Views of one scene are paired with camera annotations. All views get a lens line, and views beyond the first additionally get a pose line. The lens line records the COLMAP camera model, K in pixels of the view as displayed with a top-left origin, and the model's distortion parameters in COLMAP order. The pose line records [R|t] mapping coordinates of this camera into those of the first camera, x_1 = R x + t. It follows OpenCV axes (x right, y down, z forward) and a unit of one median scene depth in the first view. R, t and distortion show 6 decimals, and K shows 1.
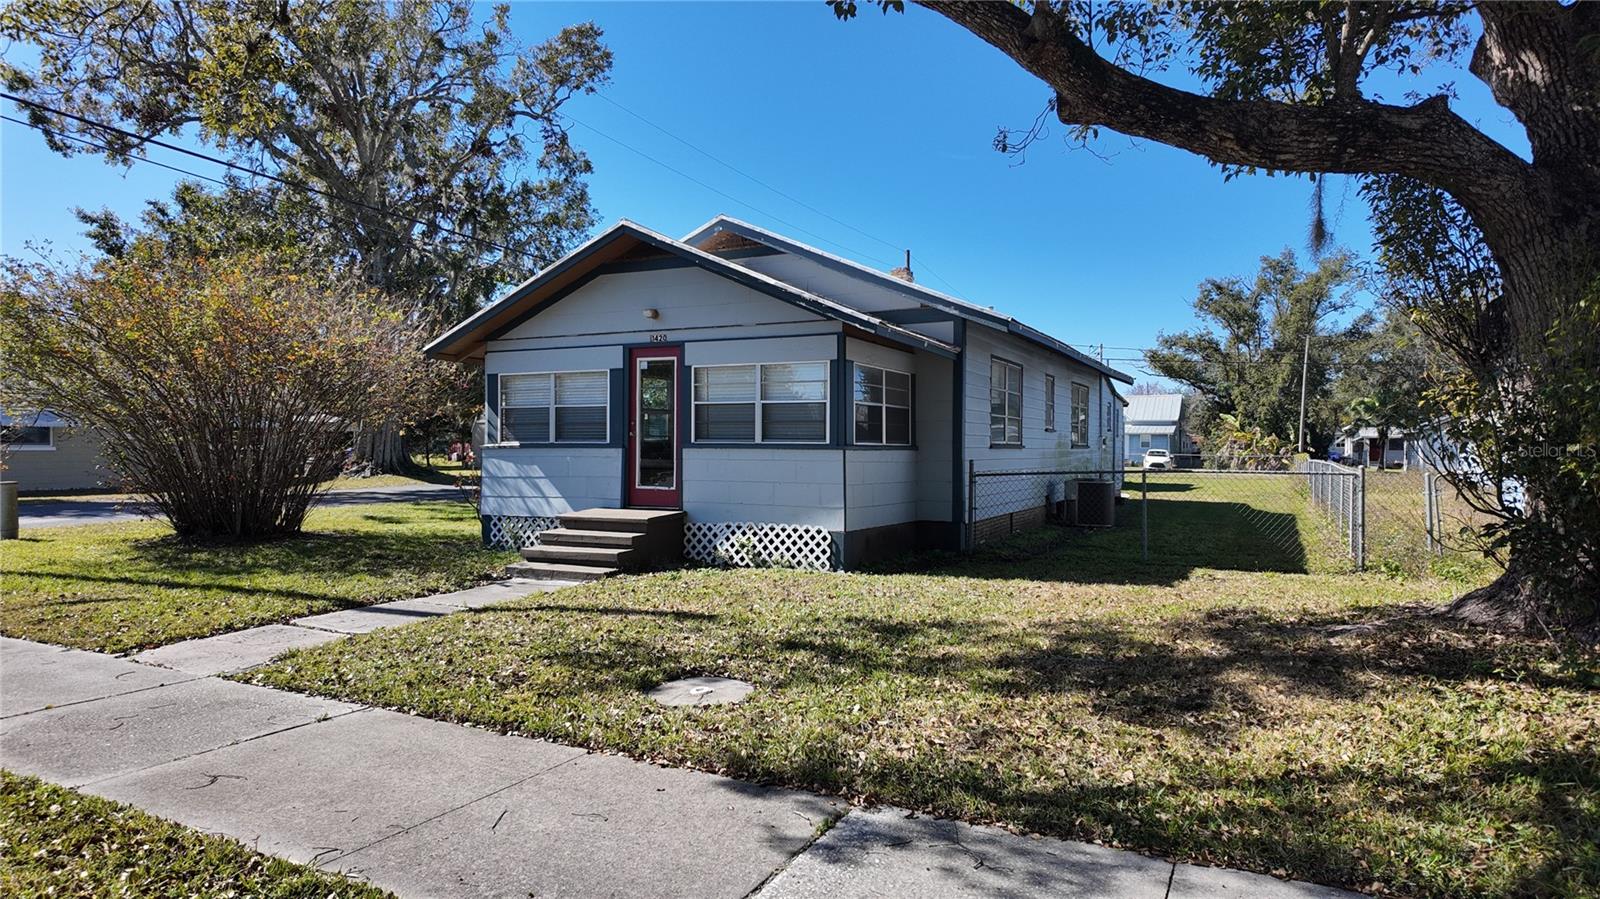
lens RADIAL K [[938.5, 0, 810.0], [0, 938.5, 449.4], [0, 0, 1]] dist [0.029729, -0.023249]
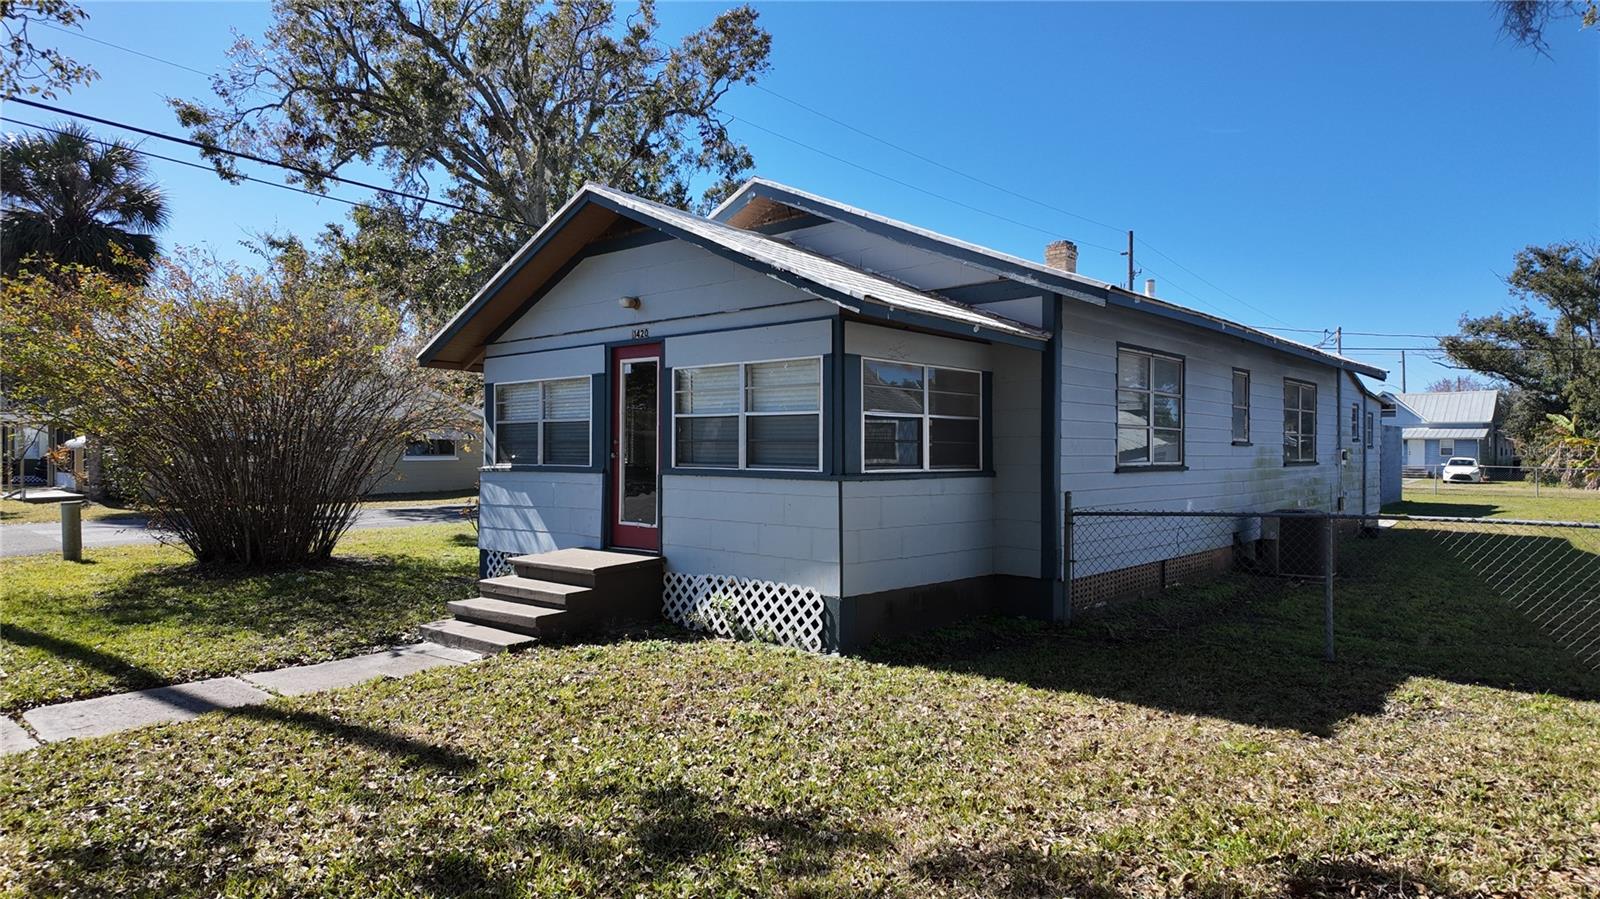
lens RADIAL K [[938.5, 0, 809.6], [0, 938.5, 450.7], [0, 0, 1]] dist [0.029729, -0.023249]
pose [[0.965829, -0.001258, -0.259177, 0.167437], [0.000288, 0.999993, -0.003782, -0.016844], [0.259180, 0.003578, 0.965822, 0.265759]]
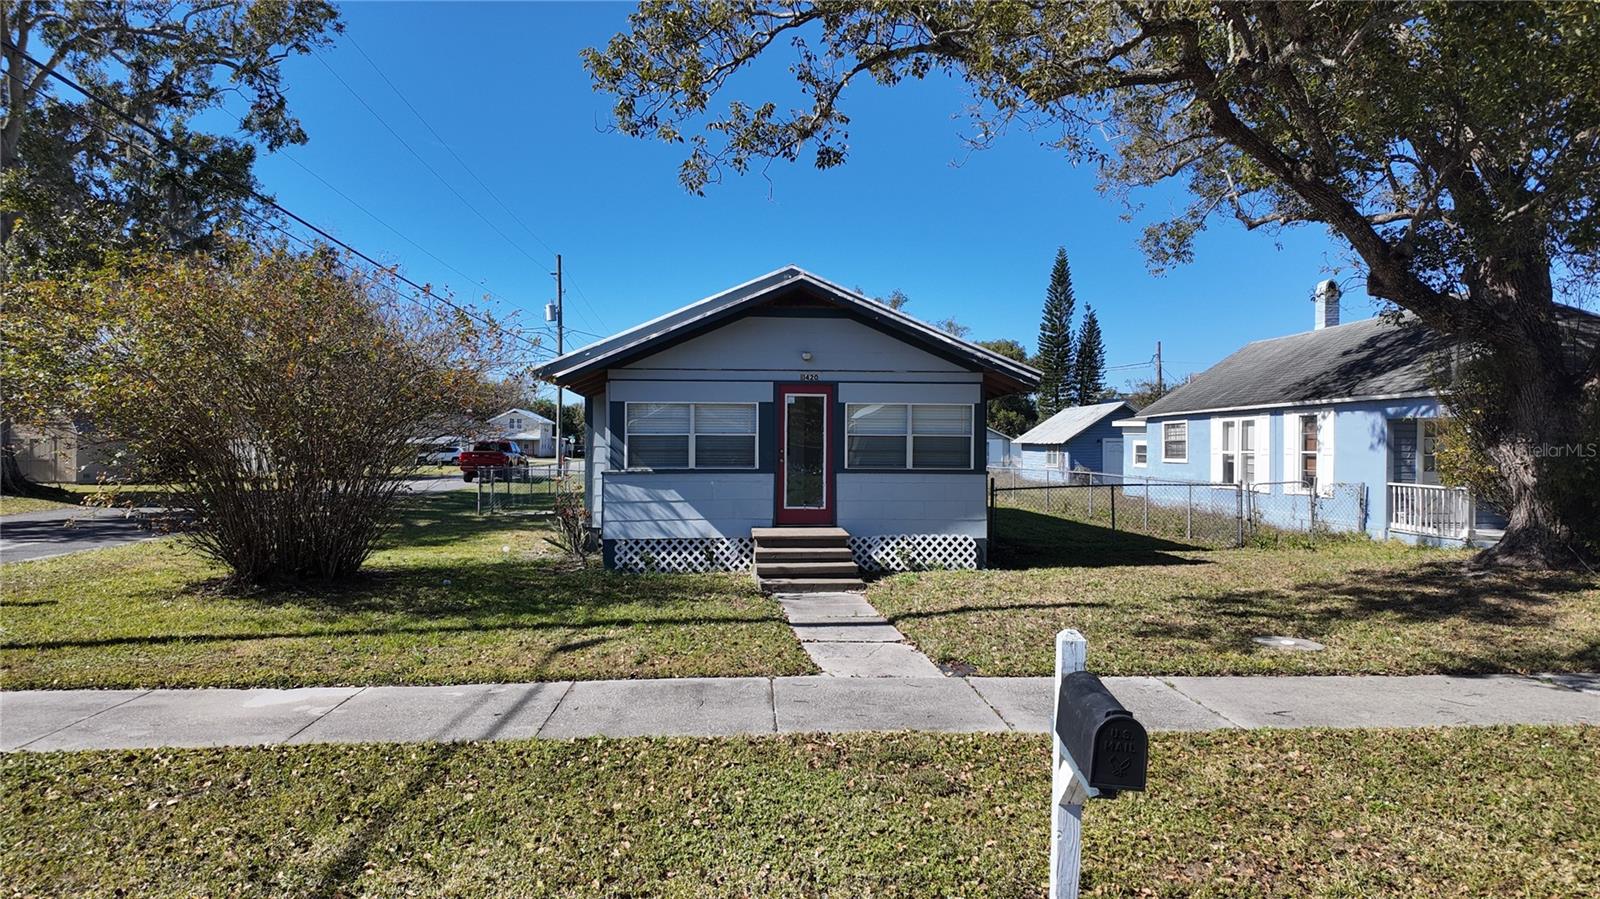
lens RADIAL K [[938.5, 0, 798.0], [0, 938.5, 455.8], [0, 0, 1]] dist [0.029729, -0.023249]
pose [[0.860964, -0.003353, 0.508655, -0.712488], [-0.001052, 0.999964, 0.008371, -0.030429], [-0.508665, -0.007743, 0.860930, 0.021175]]
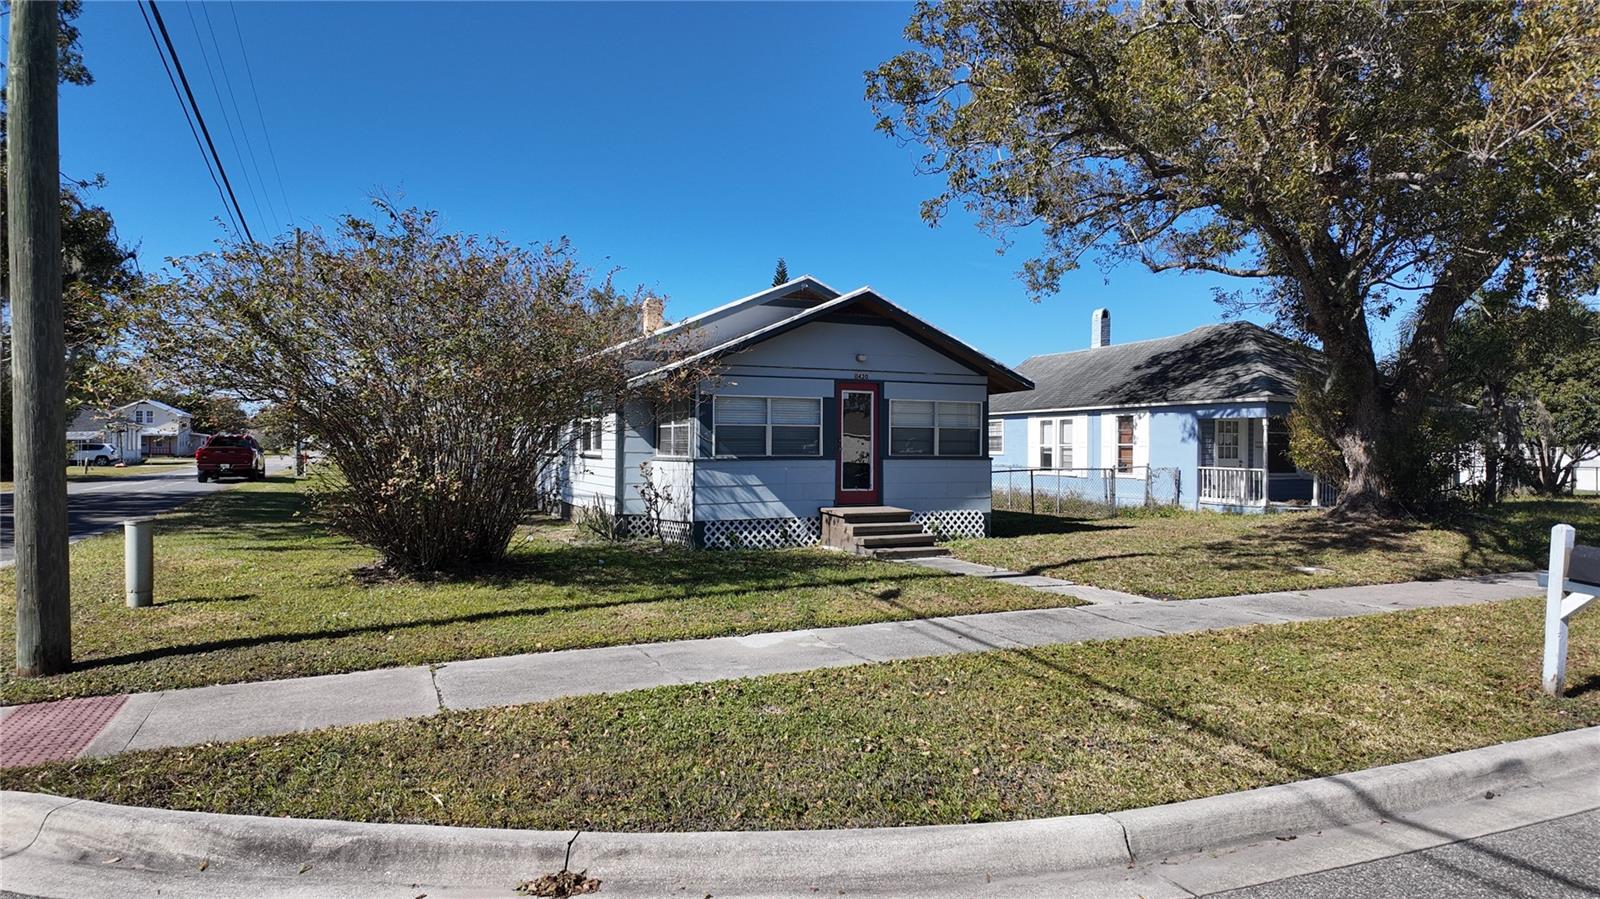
lens RADIAL K [[938.5, 0, 806.3], [0, 938.5, 452.3], [0, 0, 1]] dist [0.029729, -0.023249]
pose [[0.624503, -0.003520, 0.781014, -1.172256], [-0.001314, 0.999984, 0.005558, -0.017951], [-0.781021, -0.004497, 0.624488, 0.221763]]
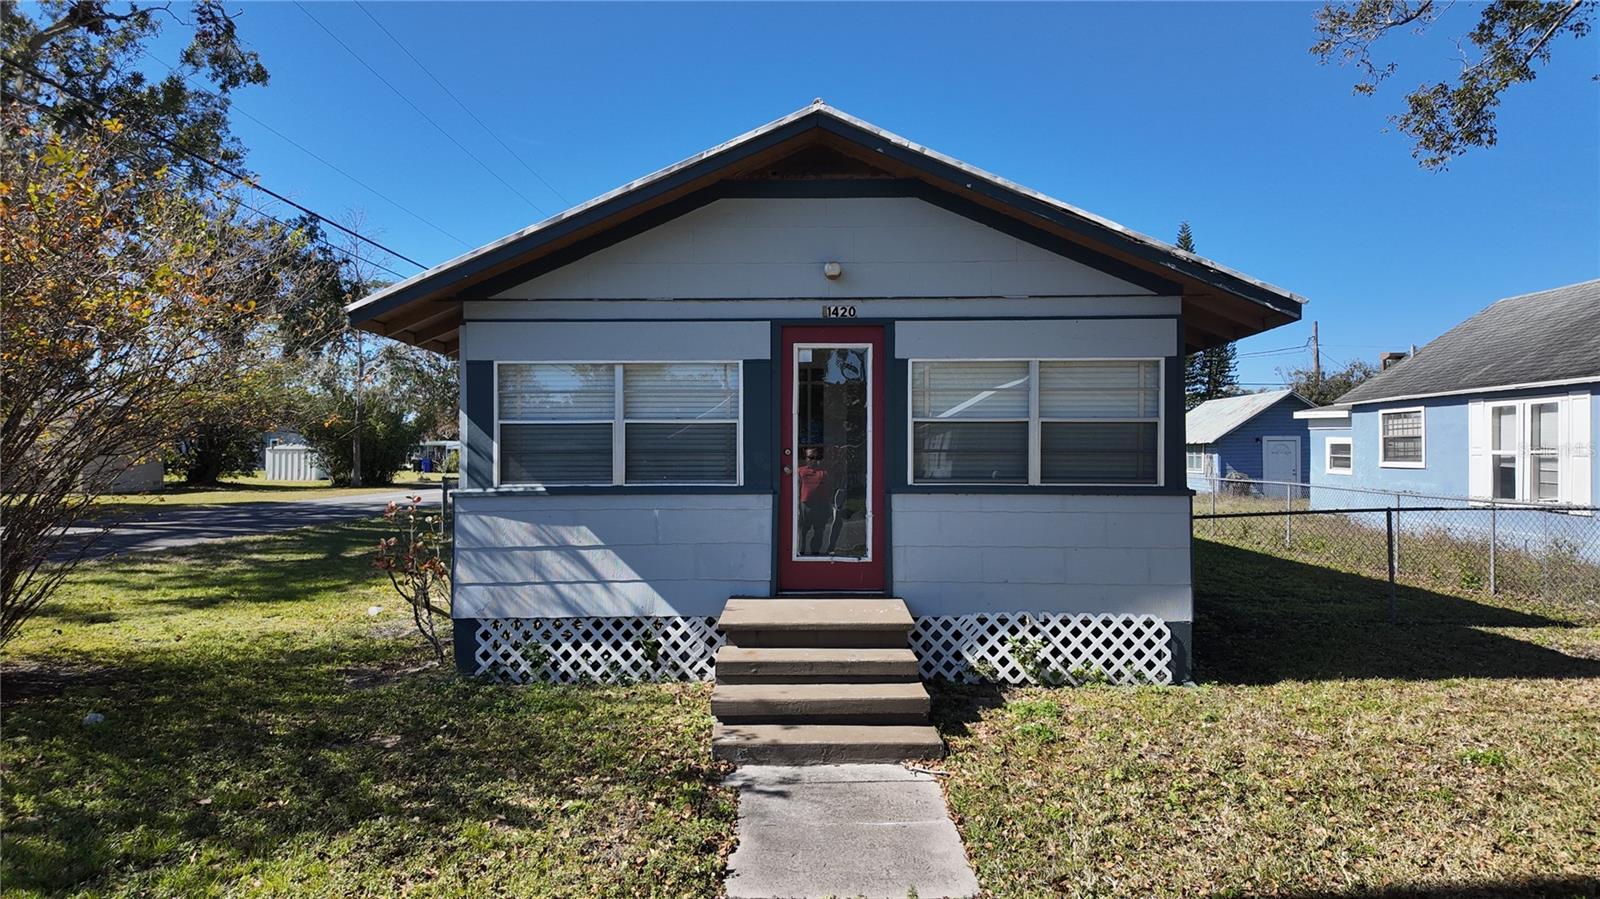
lens RADIAL K [[938.5, 0, 796.0], [0, 938.5, 446.2], [0, 0, 1]] dist [0.029729, -0.023249]
pose [[0.908873, -0.000902, 0.417071, -0.413265], [0.003807, 0.999974, -0.006133, -0.026767], [-0.417055, 0.007162, 0.908853, 0.439033]]
